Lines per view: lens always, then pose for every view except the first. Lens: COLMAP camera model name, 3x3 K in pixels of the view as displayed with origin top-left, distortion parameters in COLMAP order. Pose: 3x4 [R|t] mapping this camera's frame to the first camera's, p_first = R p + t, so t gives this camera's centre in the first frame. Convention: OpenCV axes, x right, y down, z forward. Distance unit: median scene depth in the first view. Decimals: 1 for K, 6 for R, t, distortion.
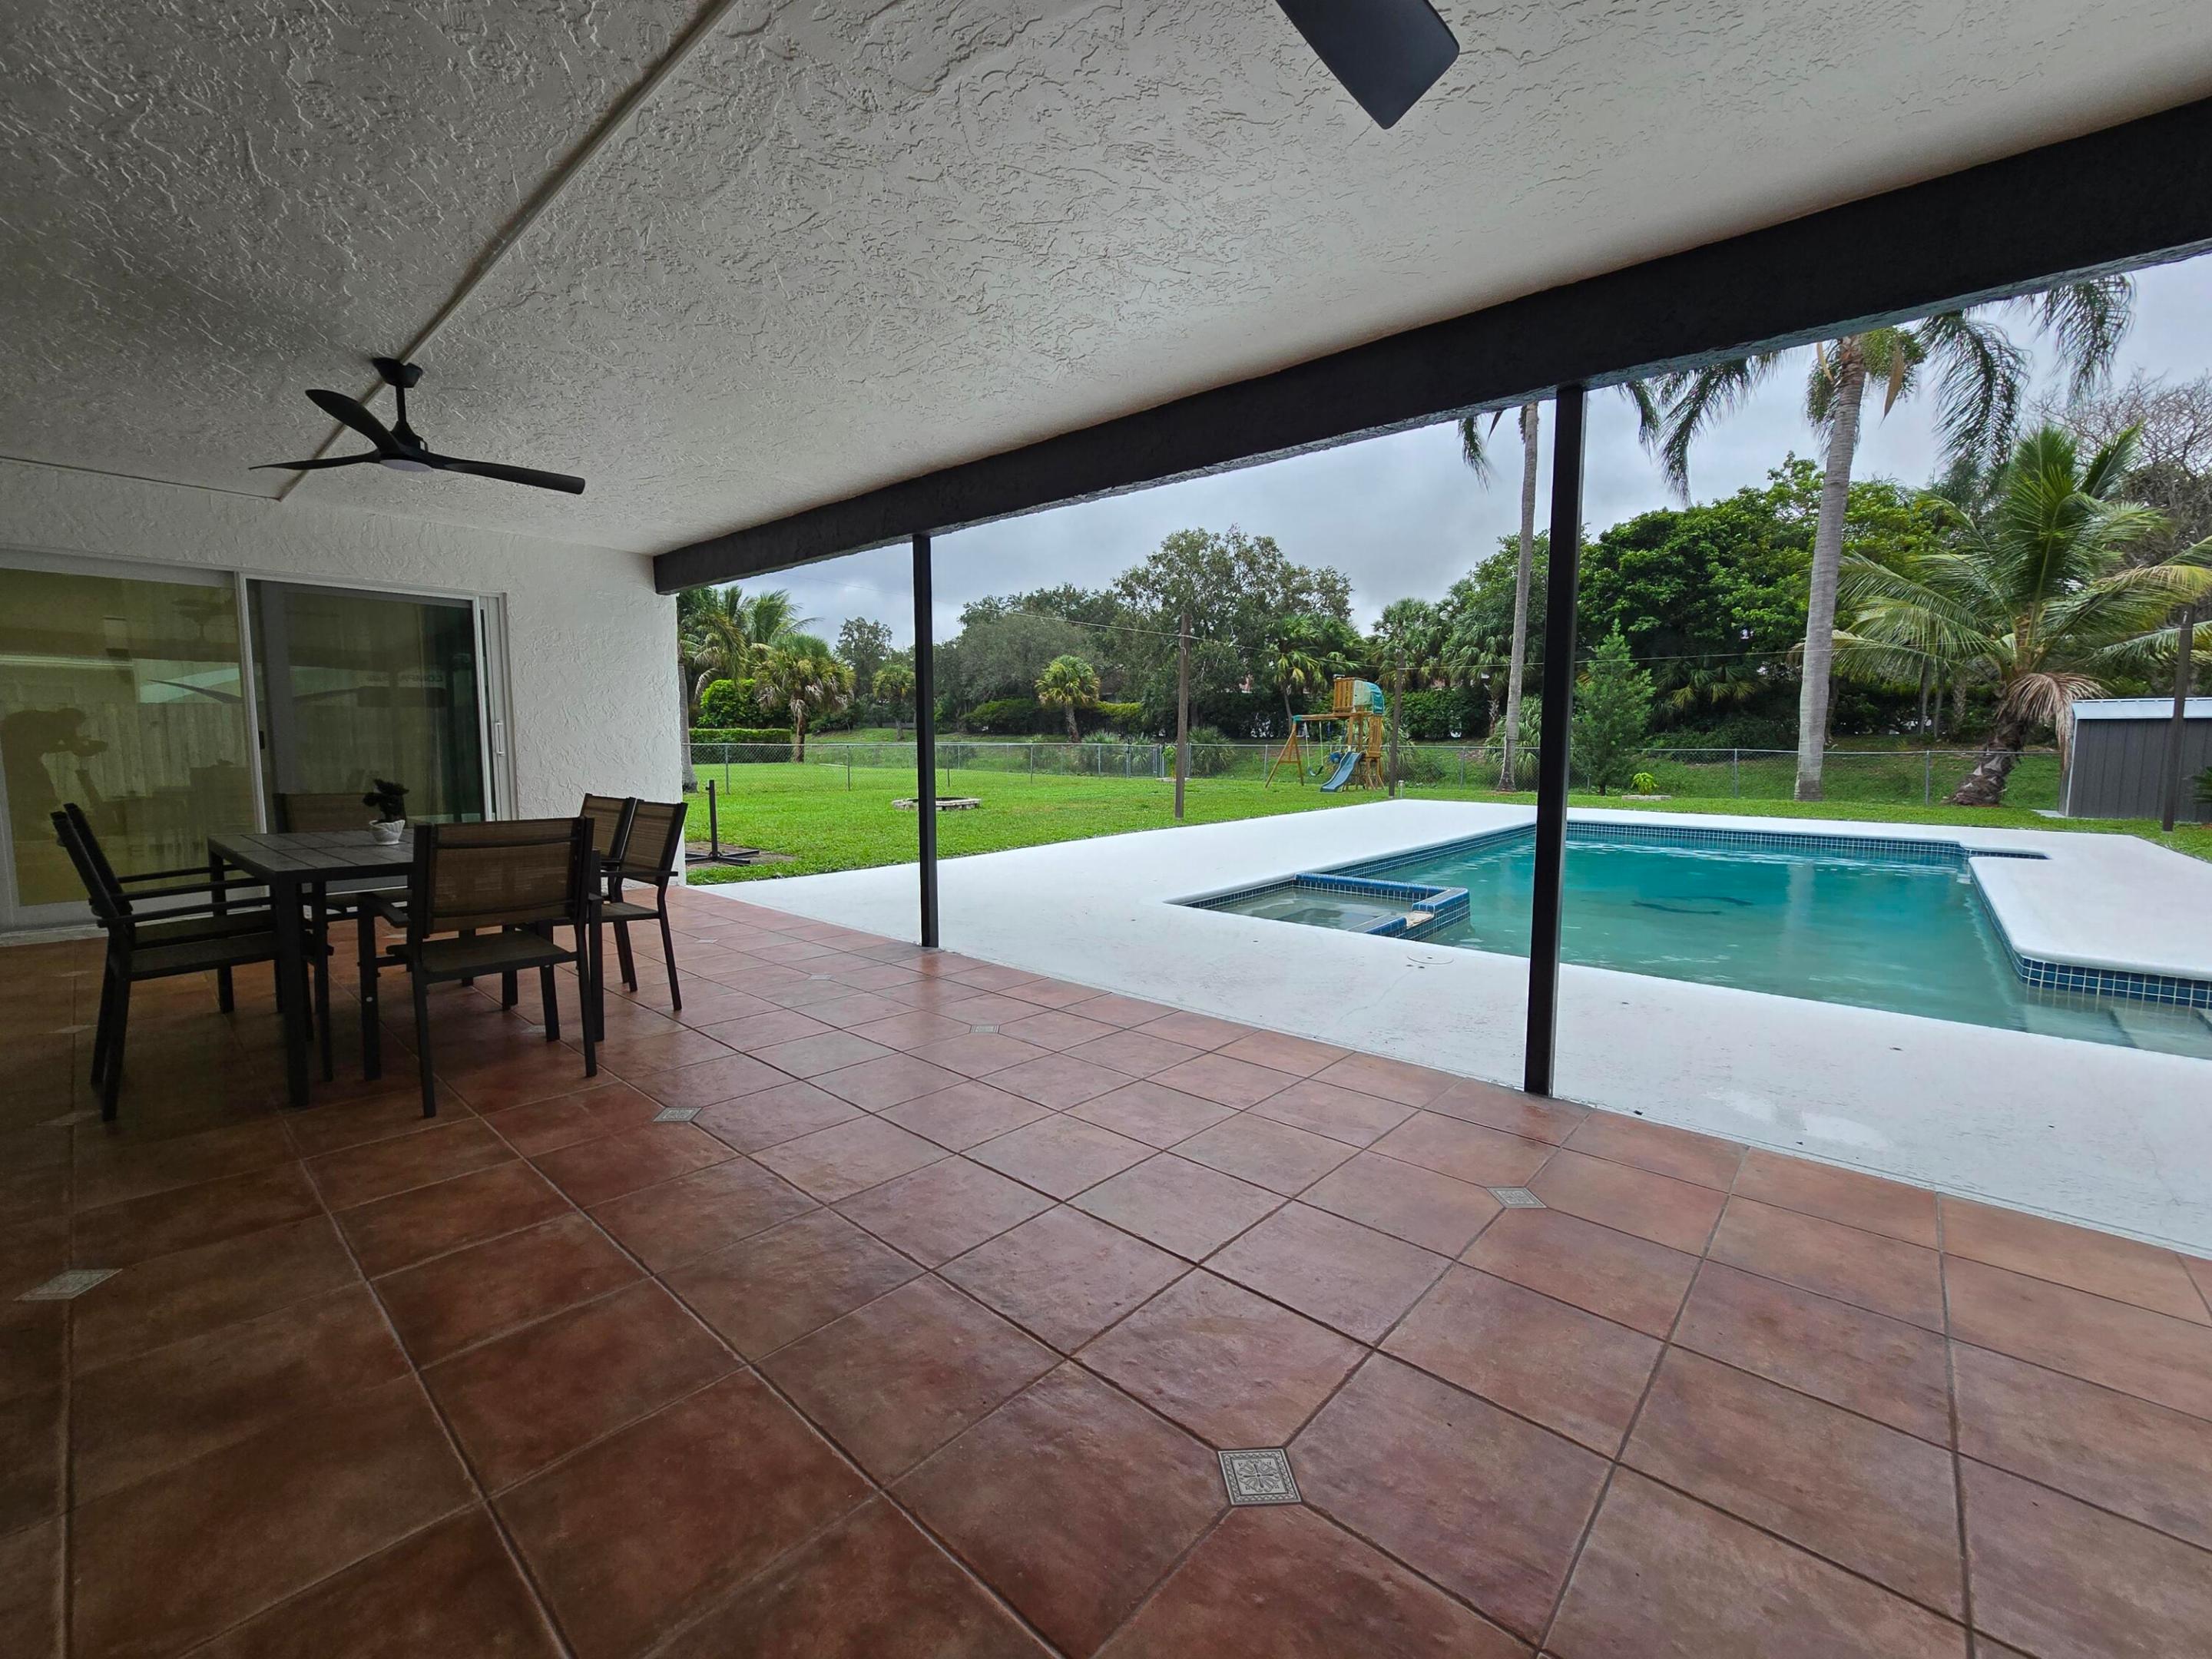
lens RADIAL K [[906.4, 0, 1106.0], [0, 906.4, 829.5], [0, 0, 1]] dist [0.000295, -0.000022]
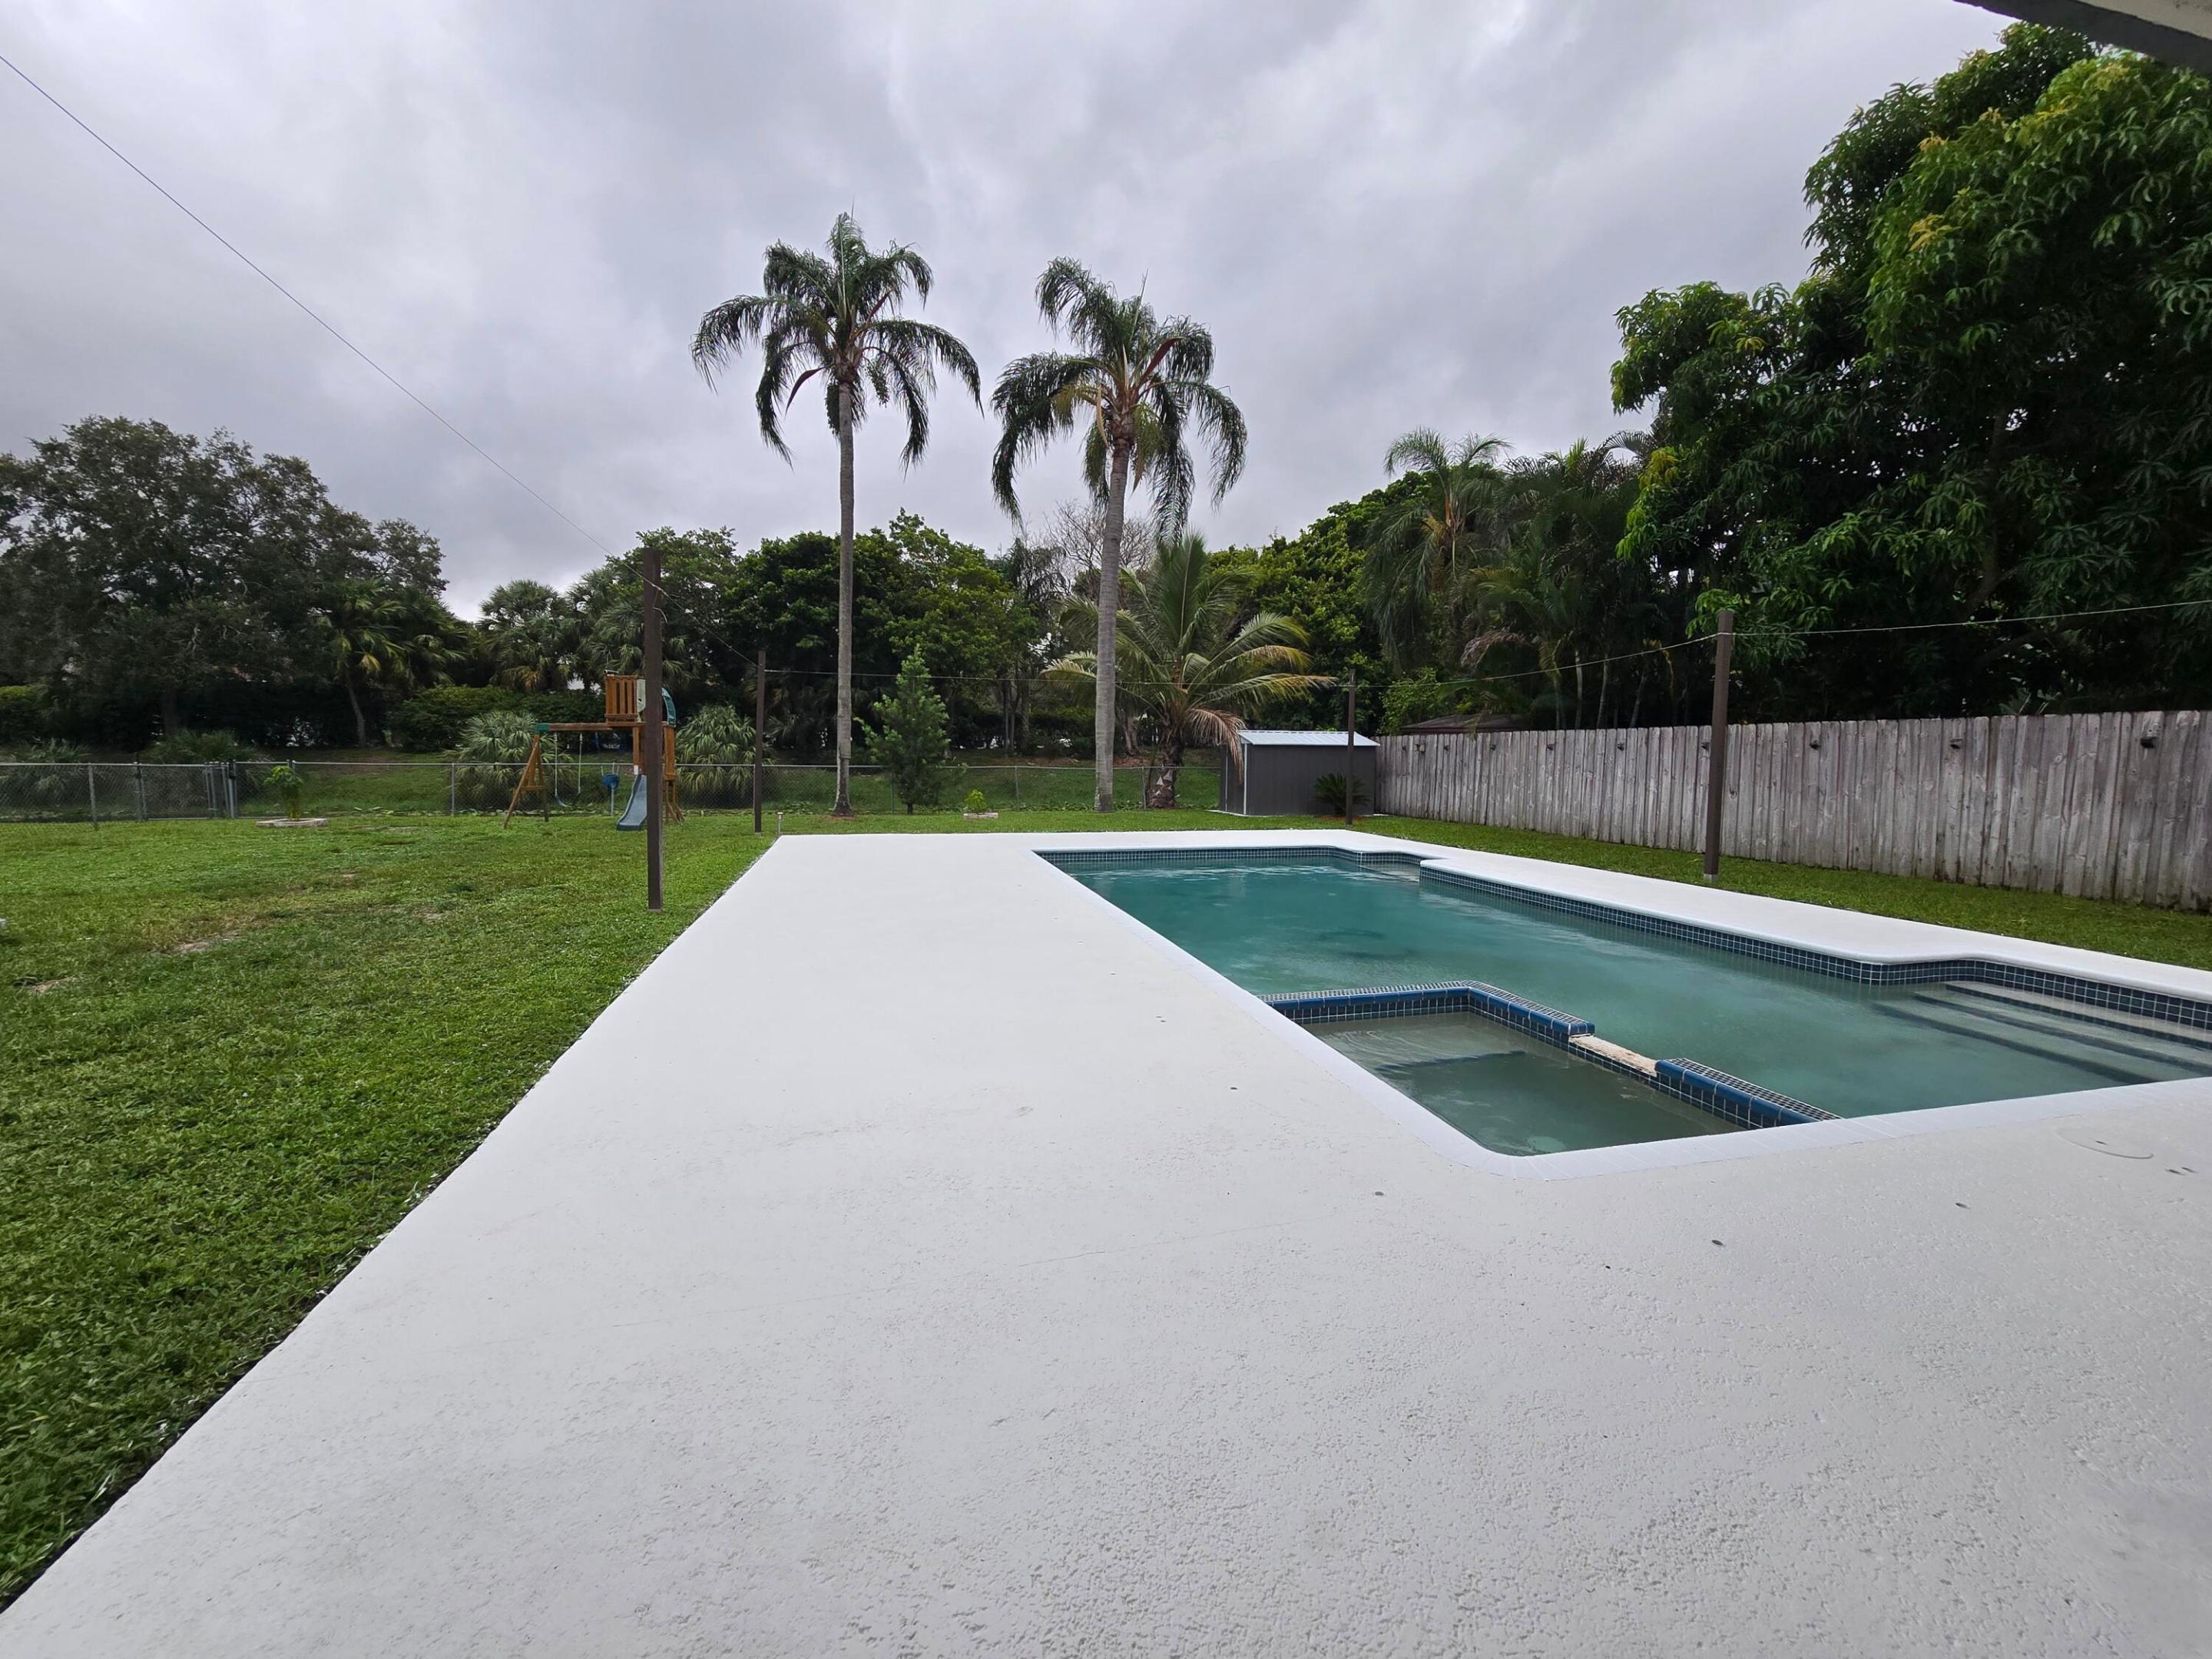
lens RADIAL K [[881.2, 0, 1106.0], [0, 881.2, 829.5], [0, 0, 1]] dist [0.000649, -0.008527]
pose [[0.553175, -0.074649, 0.829714, -0.054581], [0.079516, 0.996161, 0.036610, -0.017391], [-0.829261, 0.045724, 0.556987, 0.131460]]
